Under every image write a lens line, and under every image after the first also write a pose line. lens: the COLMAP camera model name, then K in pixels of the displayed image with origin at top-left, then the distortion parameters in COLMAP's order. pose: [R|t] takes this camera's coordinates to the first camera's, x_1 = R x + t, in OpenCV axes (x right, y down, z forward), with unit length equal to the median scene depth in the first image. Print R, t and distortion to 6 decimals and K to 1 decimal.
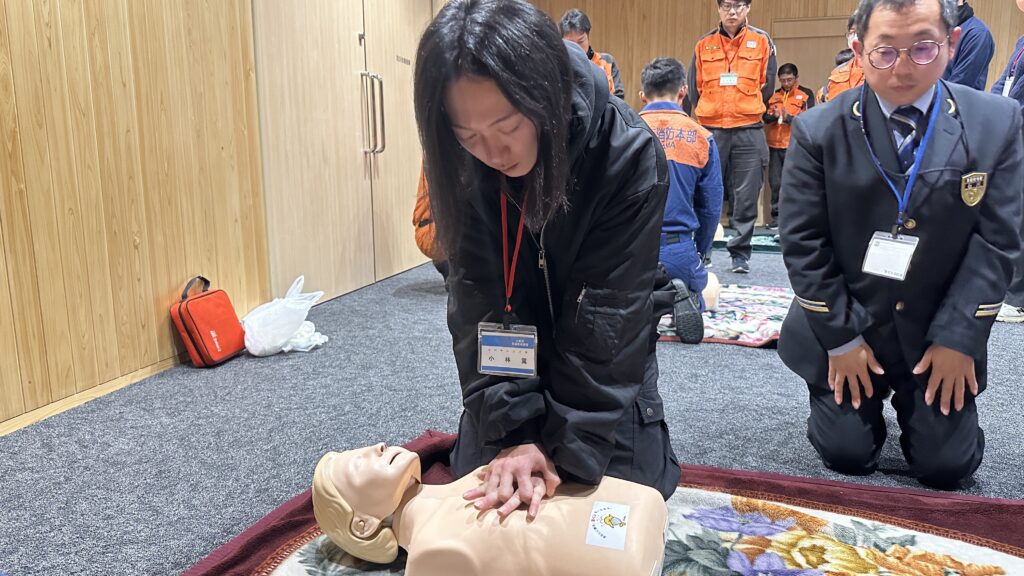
lens RADIAL K [[751.9, 0, 512.0], [0, 751.9, 288.0], [0, 0, 1]] dist [0.000771, 0.000045]
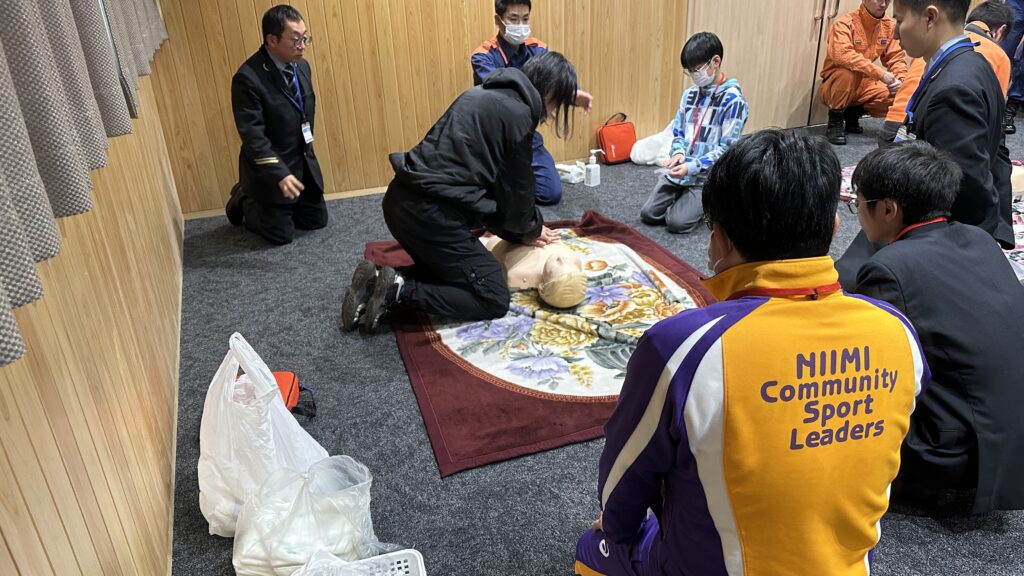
lens RADIAL K [[744.2, 0, 512.0], [0, 744.2, 288.0], [0, 0, 1]] dist [-0.001434, -0.000359]
pose [[0.625004, 0.314862, -0.714305, 0.801443], [-0.106790, 0.940930, 0.321319, -0.162635], [0.773283, -0.124545, 0.621709, -0.334235]]
